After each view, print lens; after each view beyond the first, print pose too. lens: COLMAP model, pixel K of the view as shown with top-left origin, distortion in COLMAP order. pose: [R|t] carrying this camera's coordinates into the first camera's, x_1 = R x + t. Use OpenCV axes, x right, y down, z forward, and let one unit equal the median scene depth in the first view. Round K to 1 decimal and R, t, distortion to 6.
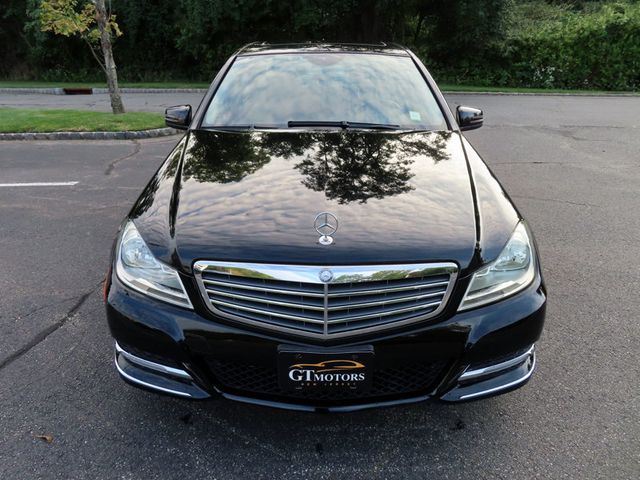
lens RADIAL K [[459.8, 0, 318.7], [0, 459.8, 241.1], [0, 0, 1]] dist [-0.006677, 0.003840]
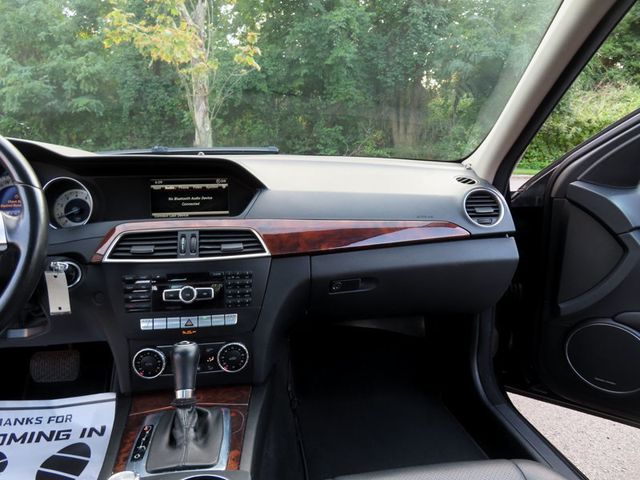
lens RADIAL K [[457.1, 0, 318.8], [0, 457.1, 241.4], [0, 0, 1]] dist [-0.005453, -0.000866]
pose [[0.993222, -0.008915, 0.115889, -0.170619], [0.028274, 0.985637, -0.166497, -0.063061], [-0.112740, 0.168645, 0.979208, 0.199497]]
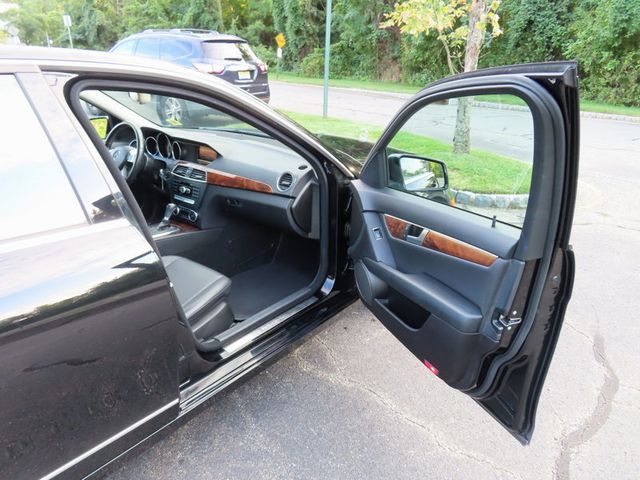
lens RADIAL K [[459.8, 0, 318.7], [0, 459.8, 241.1], [0, 0, 1]] dist [-0.006677, 0.003840]
pose [[0.751175, 0.268225, -0.603151, -0.071314], [-0.273724, 0.958032, 0.085143, -0.072941], [0.600676, 0.101139, 0.793070, 0.168220]]
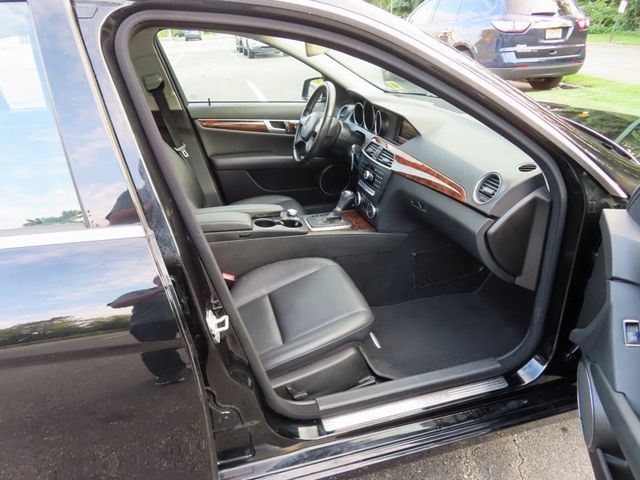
lens RADIAL K [[459.5, 0, 313.9], [0, 459.5, 239.4], [0, 0, 1]] dist [-0.010513, 0.005651]
pose [[0.218900, 0.418397, -0.881491, -0.091828], [-0.342112, 0.878963, 0.332241, -0.082099], [0.913806, 0.228841, 0.335544, 0.206440]]
